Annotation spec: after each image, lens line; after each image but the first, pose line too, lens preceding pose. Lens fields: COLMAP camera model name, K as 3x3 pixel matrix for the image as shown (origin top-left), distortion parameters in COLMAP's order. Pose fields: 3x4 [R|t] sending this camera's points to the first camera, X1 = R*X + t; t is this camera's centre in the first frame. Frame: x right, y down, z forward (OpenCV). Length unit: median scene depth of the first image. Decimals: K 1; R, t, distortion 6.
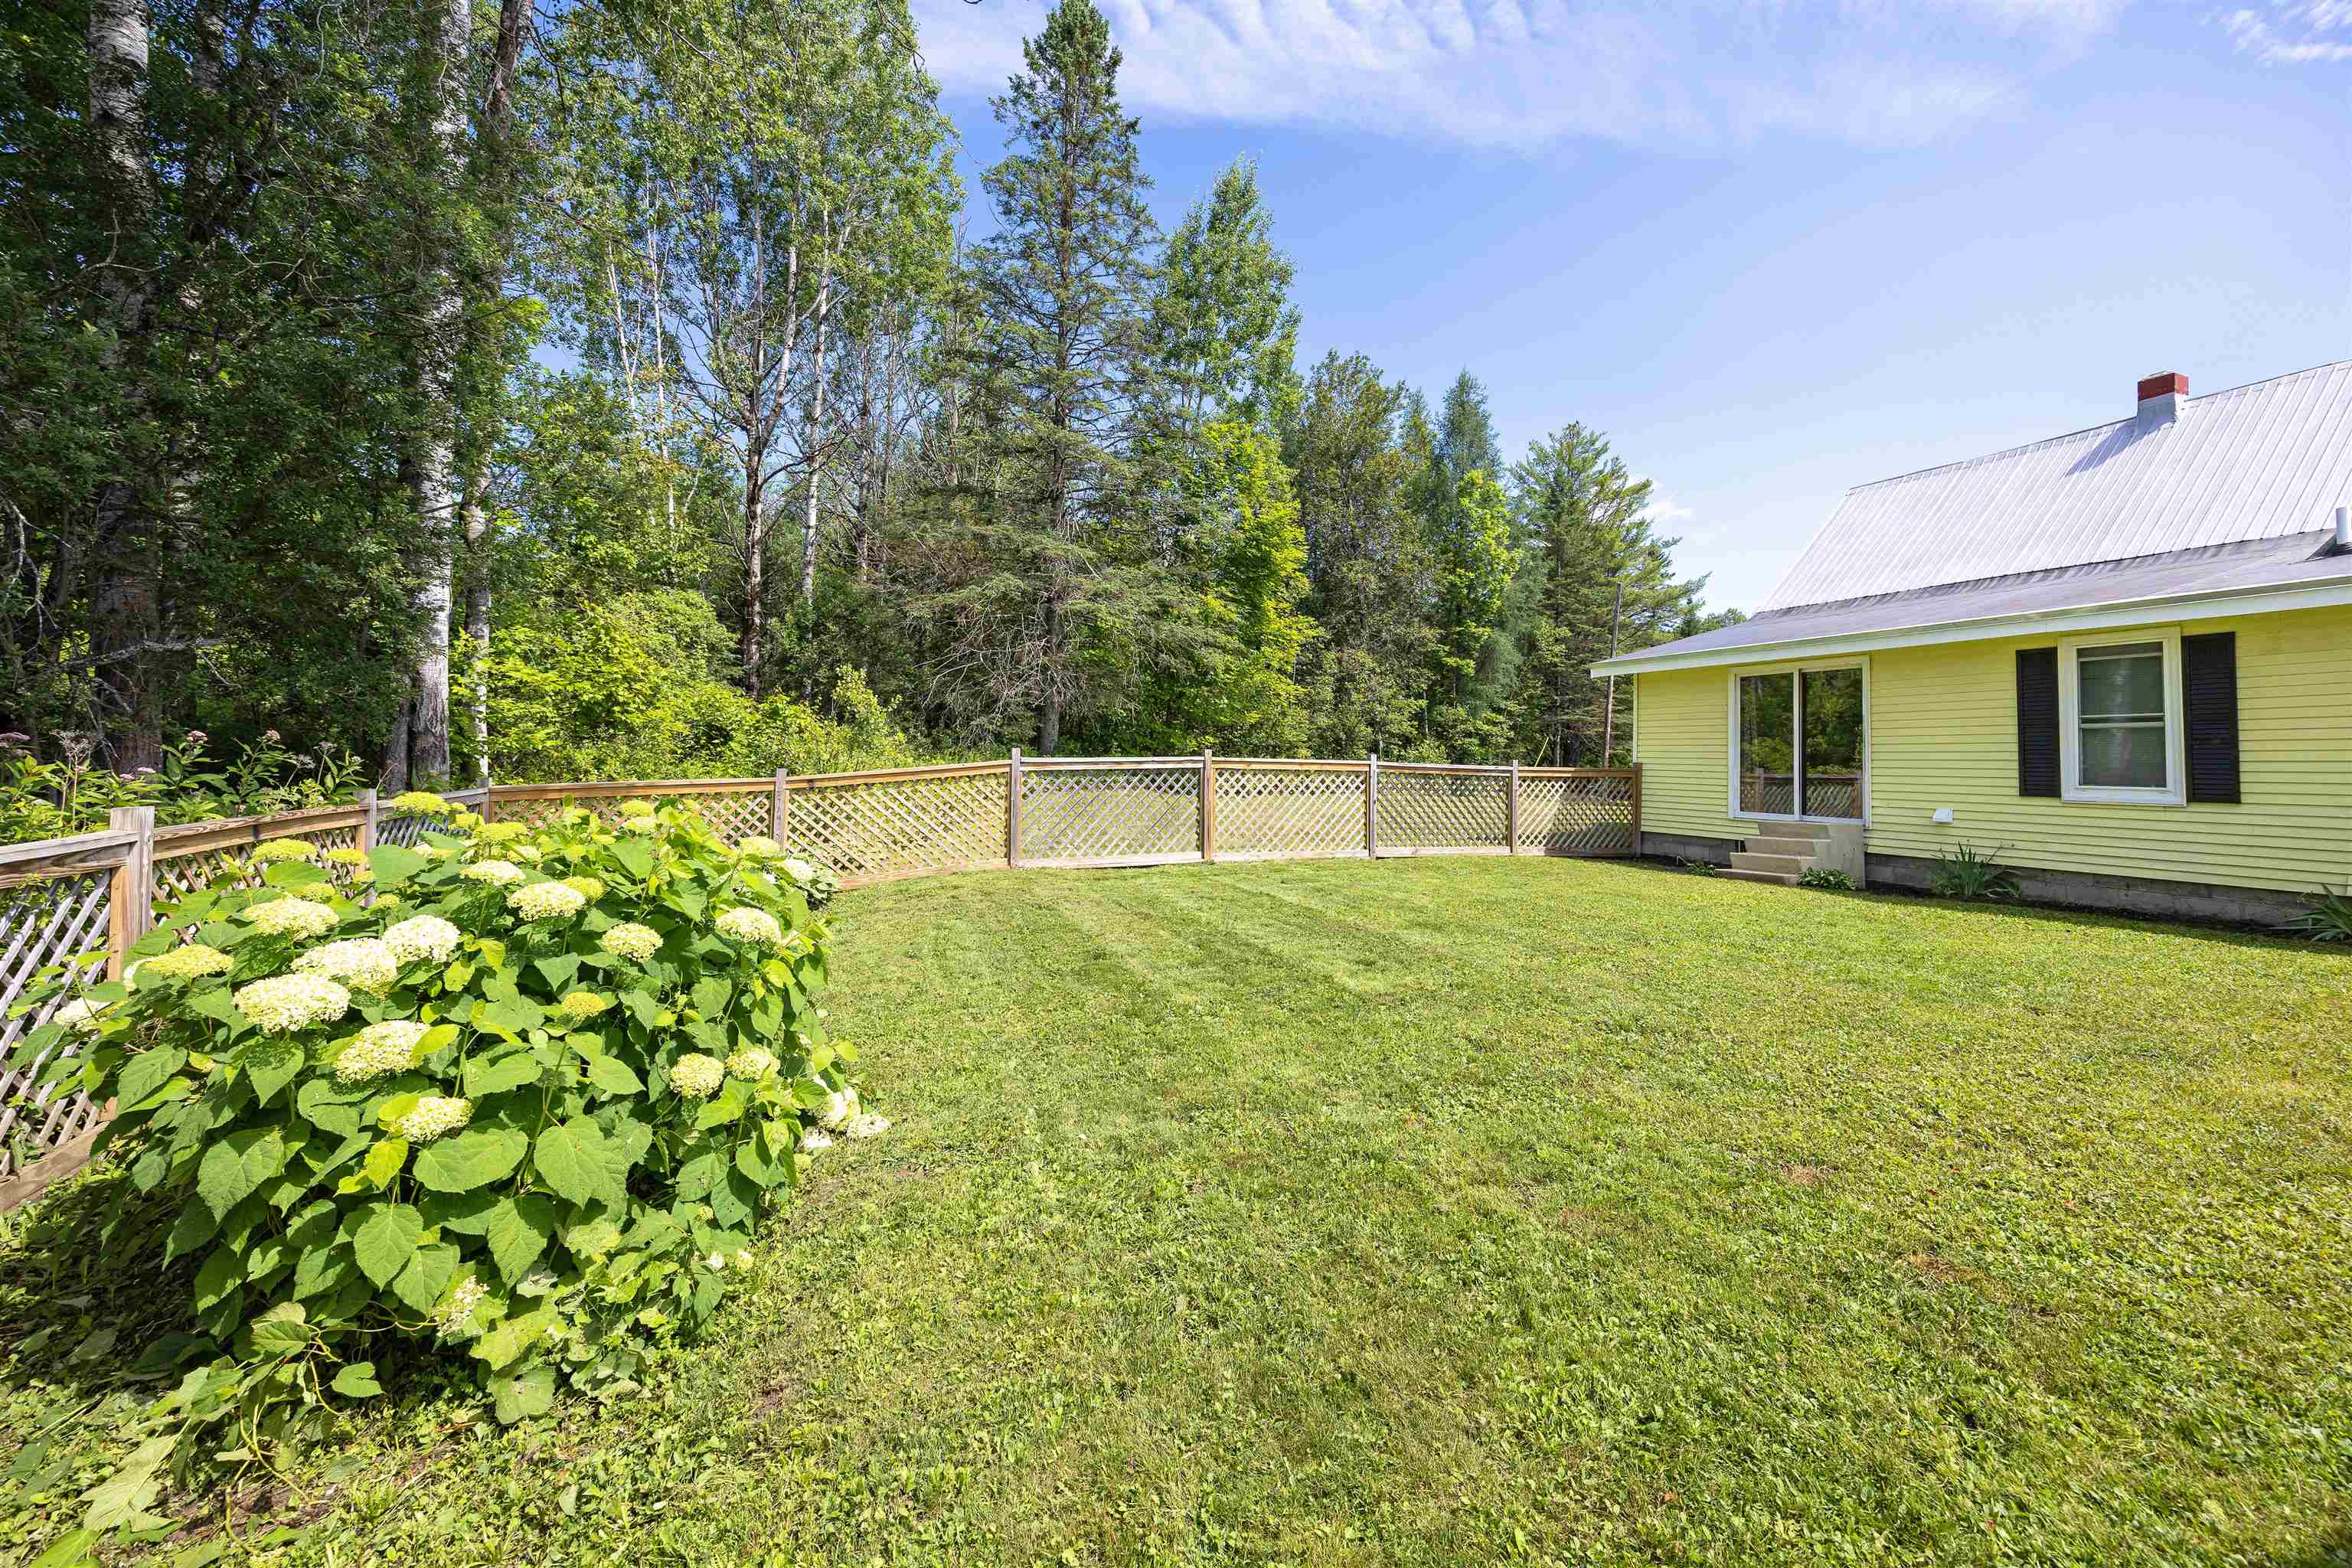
lens RADIAL K [[926.2, 0, 1176.0], [0, 926.2, 784.0], [0, 0, 1]] dist [-0.000712, -0.000225]
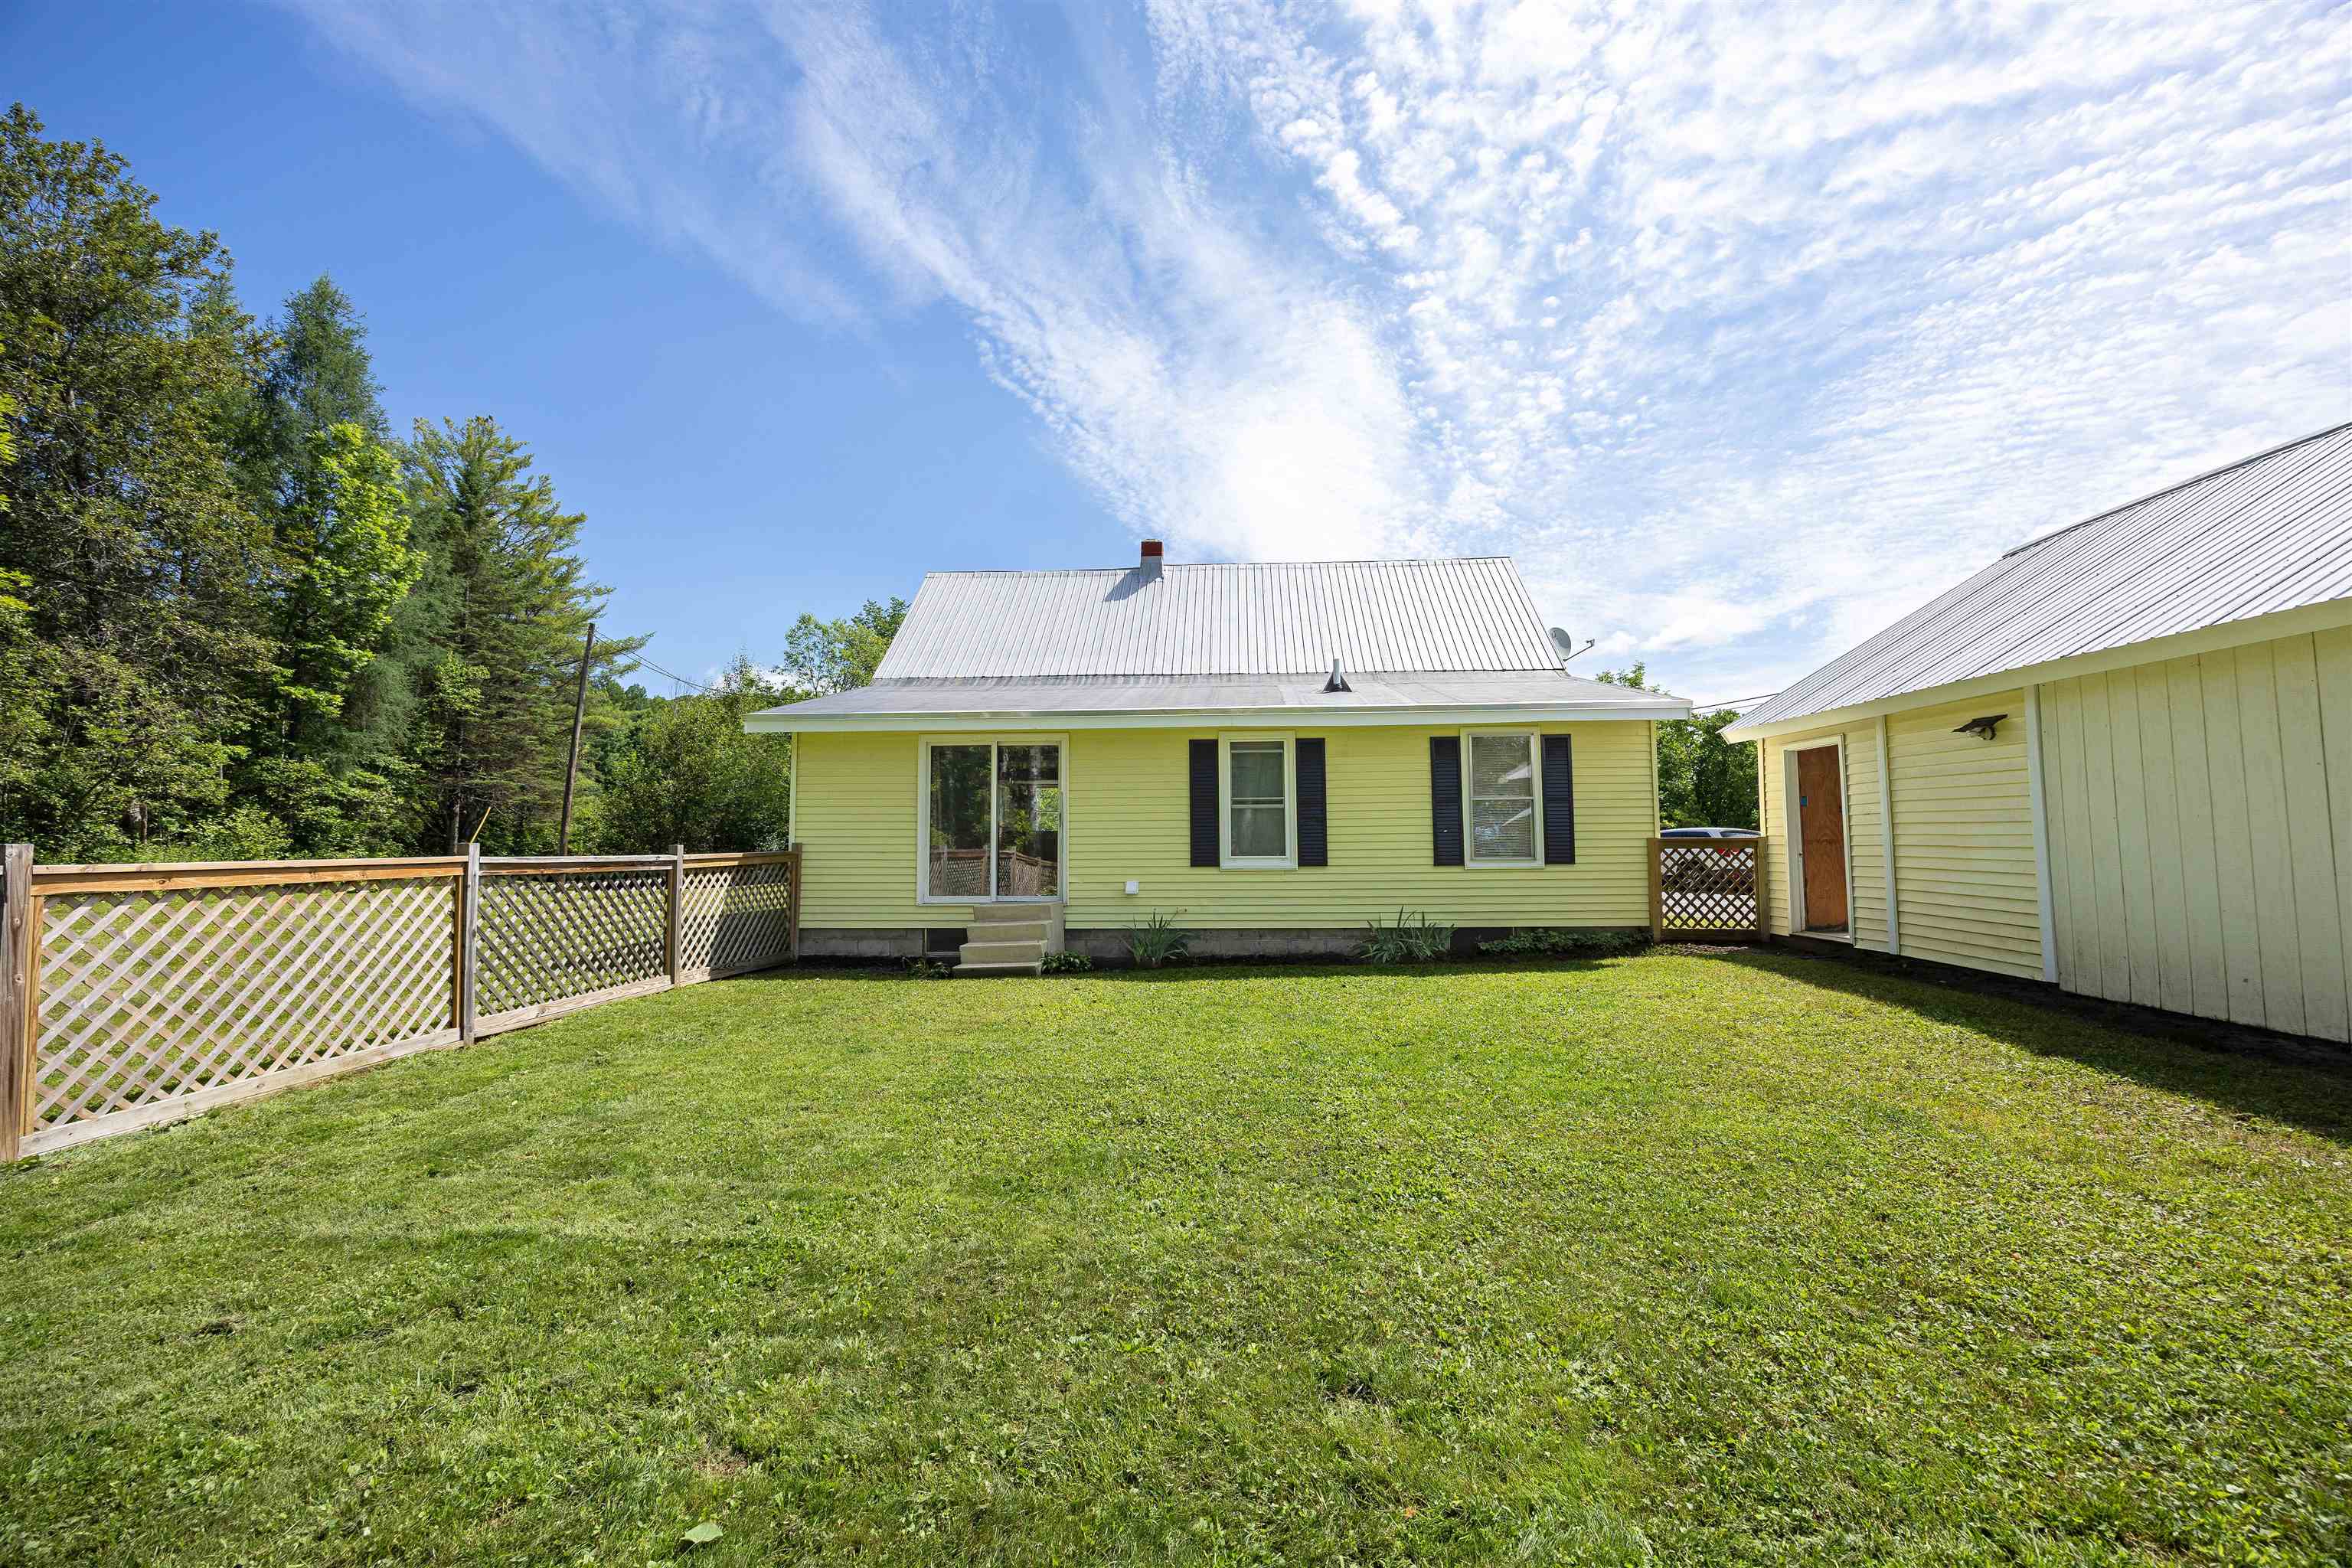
lens RADIAL K [[910.1, 0, 1178.8], [0, 910.1, 794.3], [0, 0, 1]] dist [-0.001113, 0.007042]
pose [[0.422397, 0.020652, 0.906176, -0.033135], [0.036662, 0.998533, -0.039846, -0.009235], [-0.905669, 0.050053, 0.421020, 0.154843]]
